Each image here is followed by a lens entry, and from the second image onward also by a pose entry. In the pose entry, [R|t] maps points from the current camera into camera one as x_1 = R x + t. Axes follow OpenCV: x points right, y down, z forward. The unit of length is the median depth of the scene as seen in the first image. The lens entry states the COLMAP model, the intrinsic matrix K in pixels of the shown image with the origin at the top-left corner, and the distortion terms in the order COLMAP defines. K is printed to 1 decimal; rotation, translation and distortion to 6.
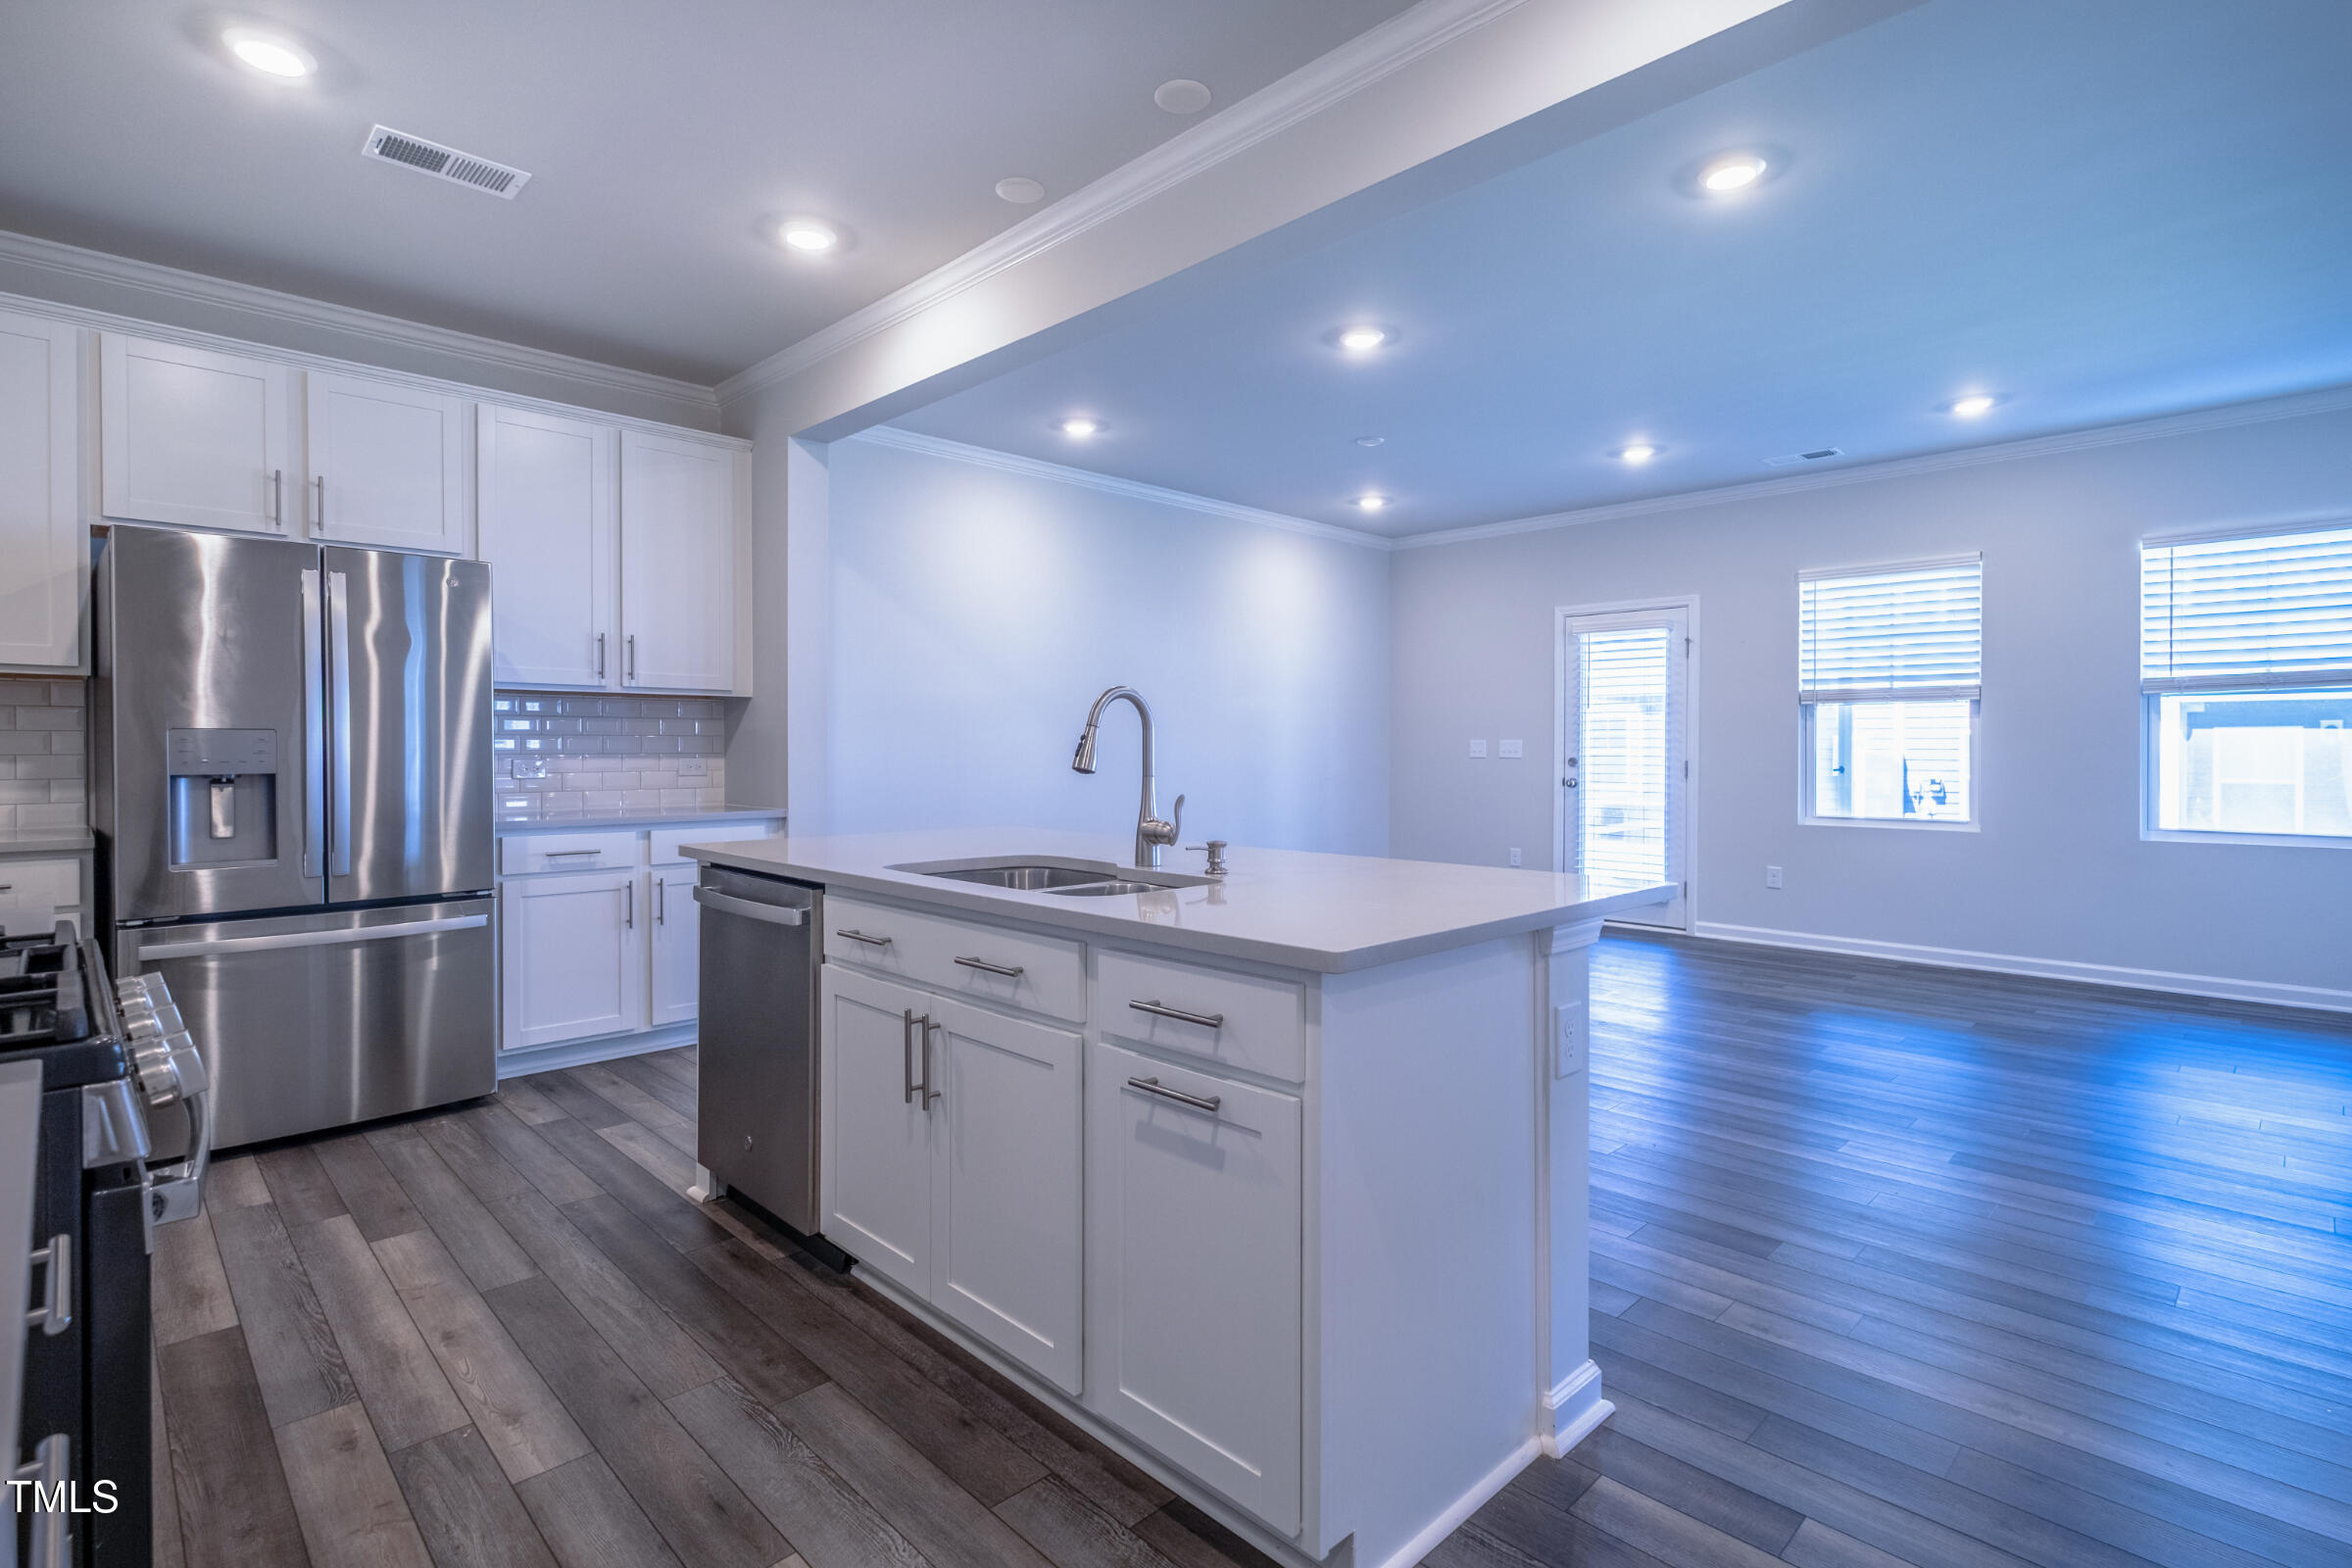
lens RADIAL K [[1124.5, 0, 1174.0], [0, 1124.5, 763.6], [0, 0, 1]] dist [0.006262, 0.000457]
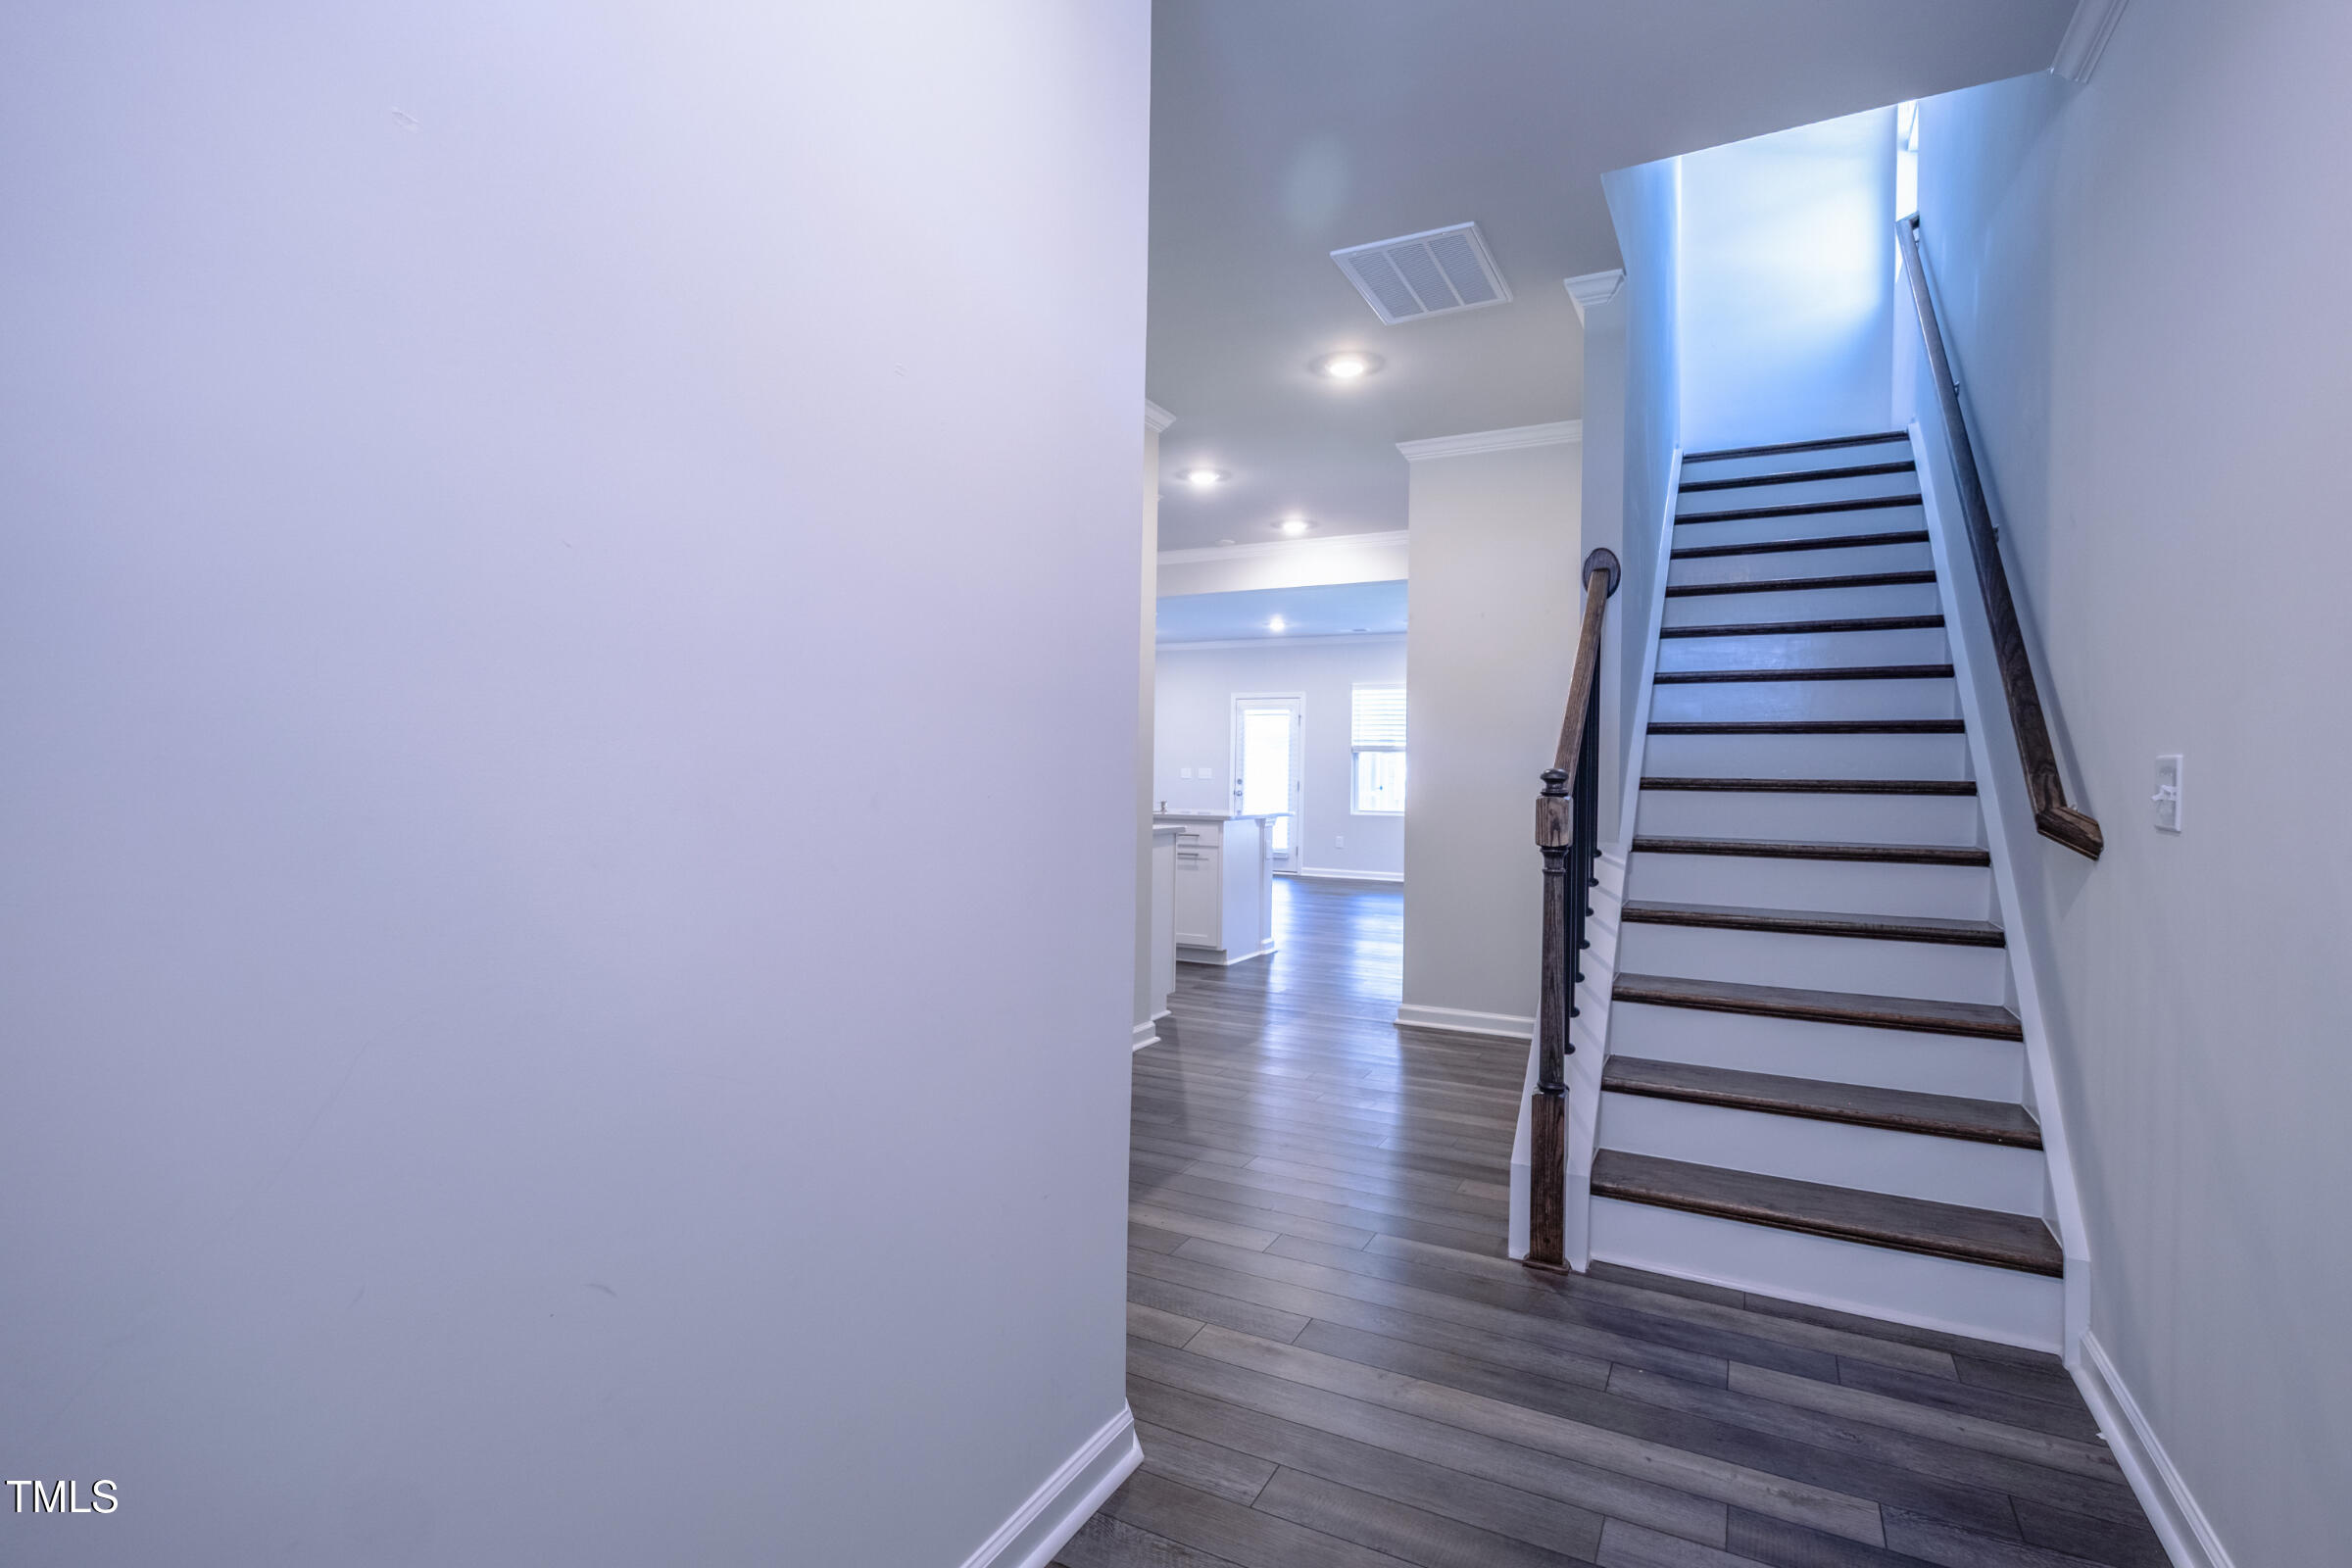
lens RADIAL K [[1124.5, 0, 1179.3], [0, 1124.5, 780.1], [0, 0, 1]] dist [0.006262, 0.000457]
pose [[0.948665, 0.009538, 0.316140, -0.177203], [-0.007078, 0.999935, -0.008930, 0.007810], [-0.316204, 0.006234, 0.948671, -0.388222]]
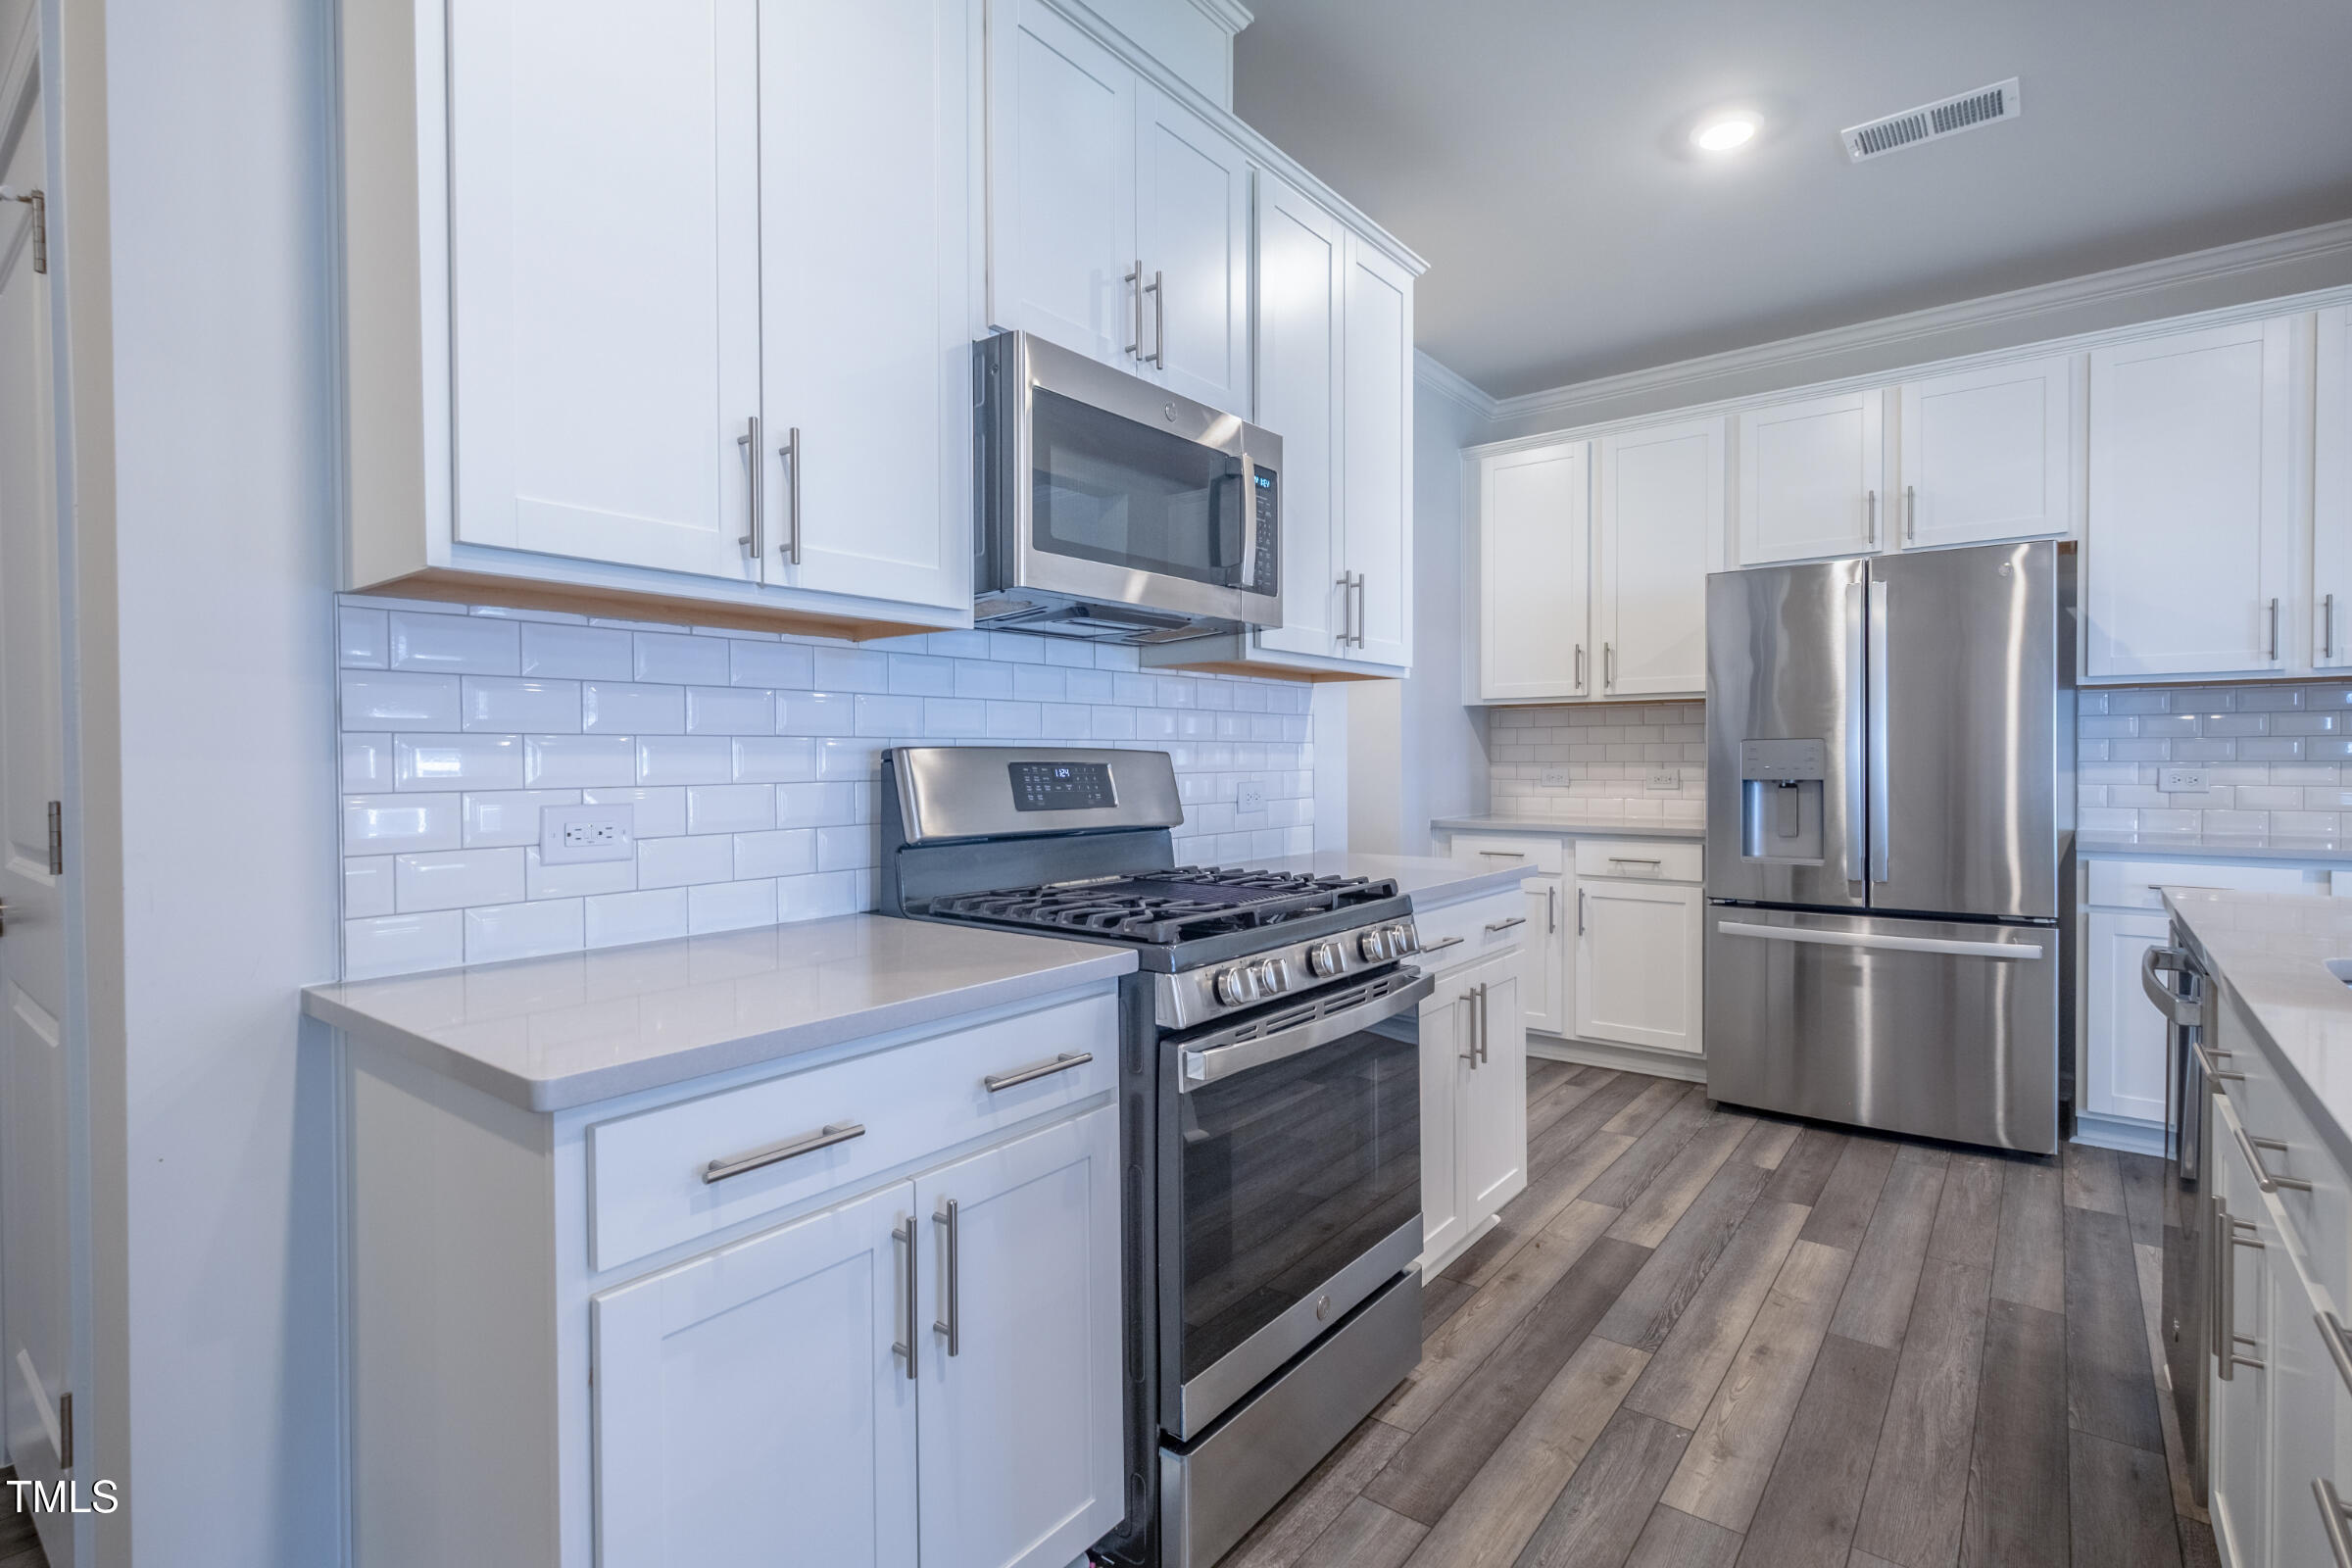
lens RADIAL K [[1124.5, 0, 1166.2], [0, 1124.5, 775.8], [0, 0, 1]] dist [0.006262, 0.000457]
pose [[0.132316, 0.015519, -0.991086, 0.226576], [-0.008074, 0.999861, 0.014578, -0.006719], [0.991175, 0.006073, 0.132423, 0.300517]]
